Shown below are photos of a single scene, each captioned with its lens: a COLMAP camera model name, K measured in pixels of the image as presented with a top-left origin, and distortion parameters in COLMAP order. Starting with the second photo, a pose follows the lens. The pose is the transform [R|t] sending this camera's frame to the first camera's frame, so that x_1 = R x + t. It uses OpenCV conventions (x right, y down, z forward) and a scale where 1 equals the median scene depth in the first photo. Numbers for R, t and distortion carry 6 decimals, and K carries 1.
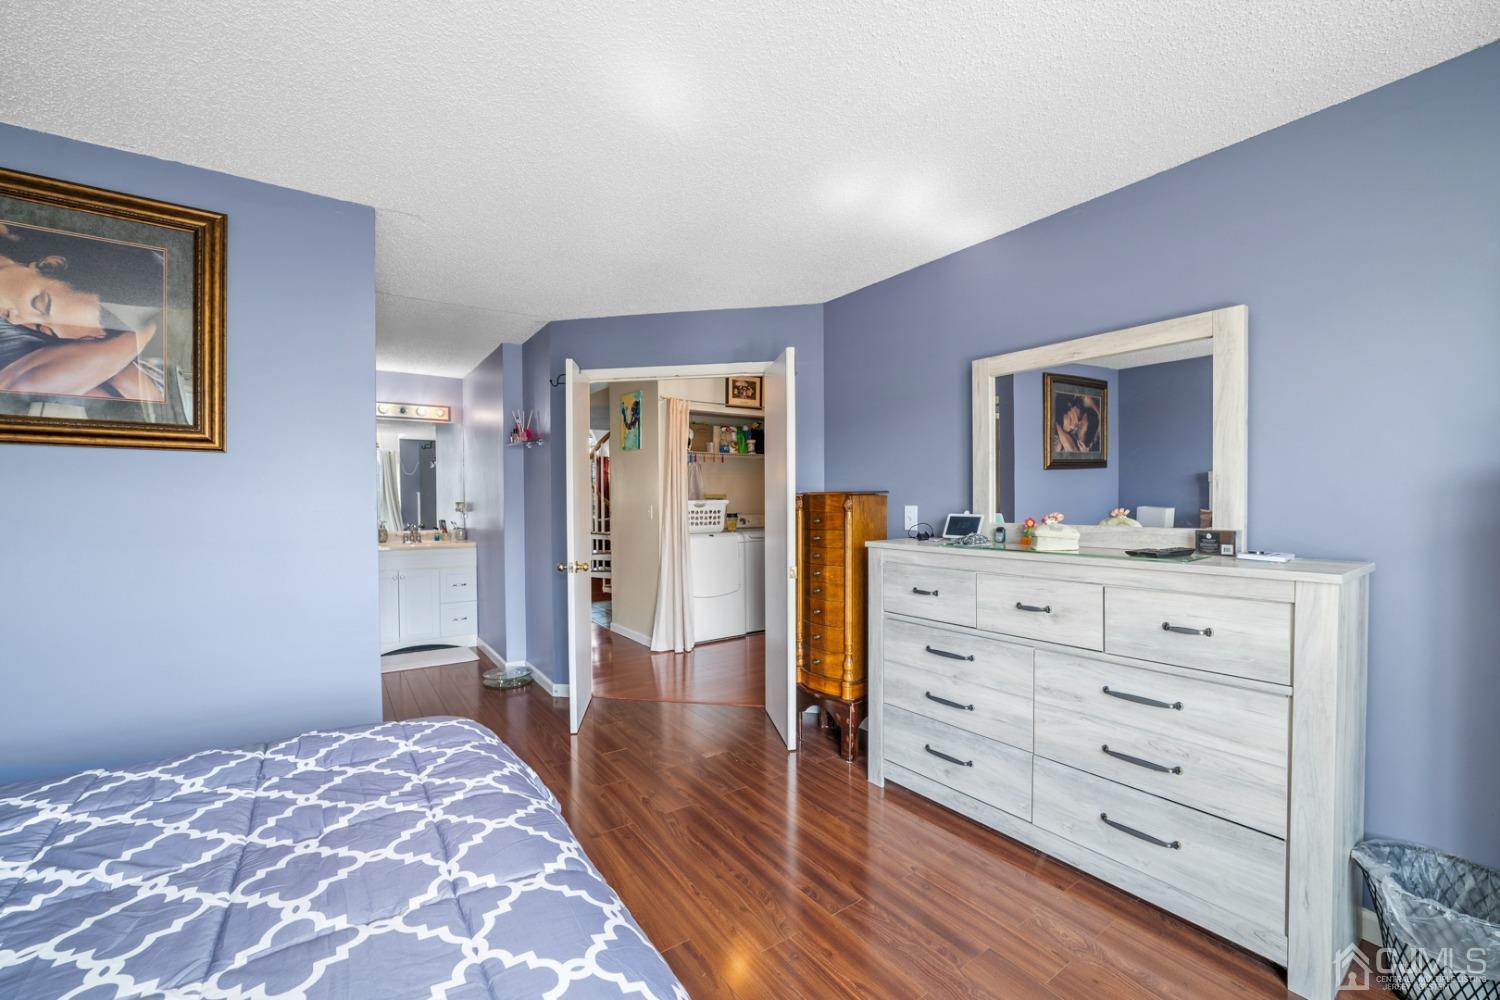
lens RADIAL K [[596.6, 0, 741.1], [0, 596.6, 508.3], [0, 0, 1]] dist [-0.016816, 0.000845]
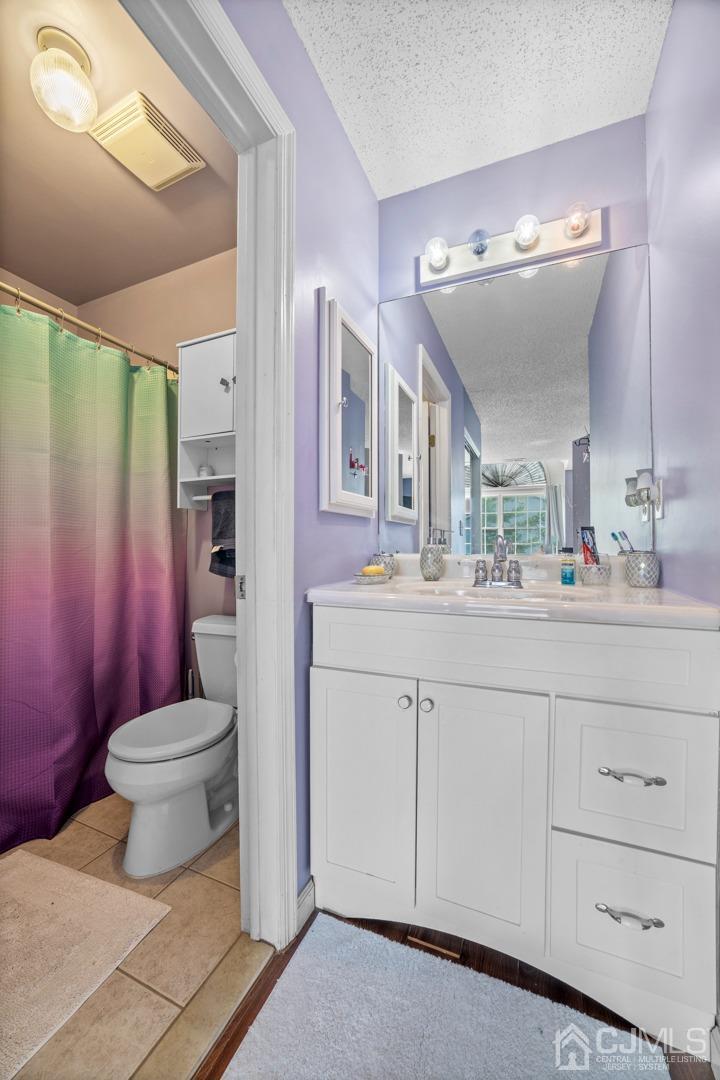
lens RADIAL K [[429.6, 0, 353.7], [0, 429.6, 544.4], [0, 0, 1]] dist [-0.016816, 0.000845]
pose [[0.523885, -0.003944, -0.851780, -1.037438], [-0.009663, 0.999897, -0.010572, 0.099687], [0.851734, 0.013769, 0.523793, 2.171022]]
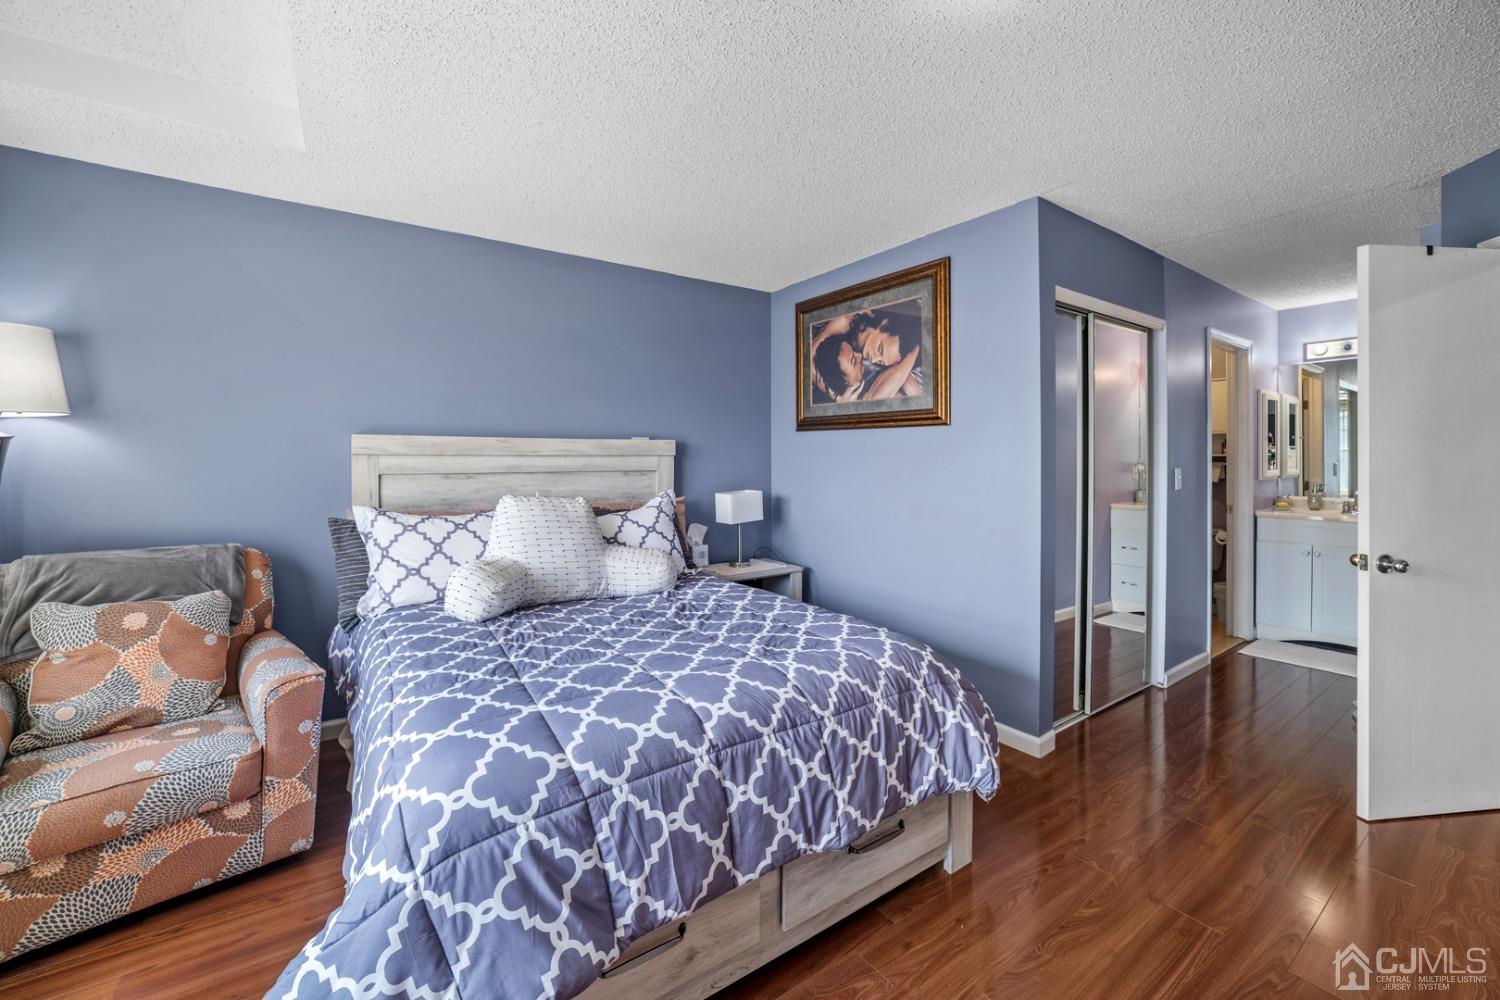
lens RADIAL K [[596.6, 0, 739.1], [0, 596.6, 466.4], [0, 0, 1]] dist [-0.016816, 0.000845]
pose [[0.002582, 0.006015, -0.999979, 0.569418], [-0.009736, 0.999935, 0.005990, -0.001197], [0.999949, 0.009720, 0.002641, 0.532766]]
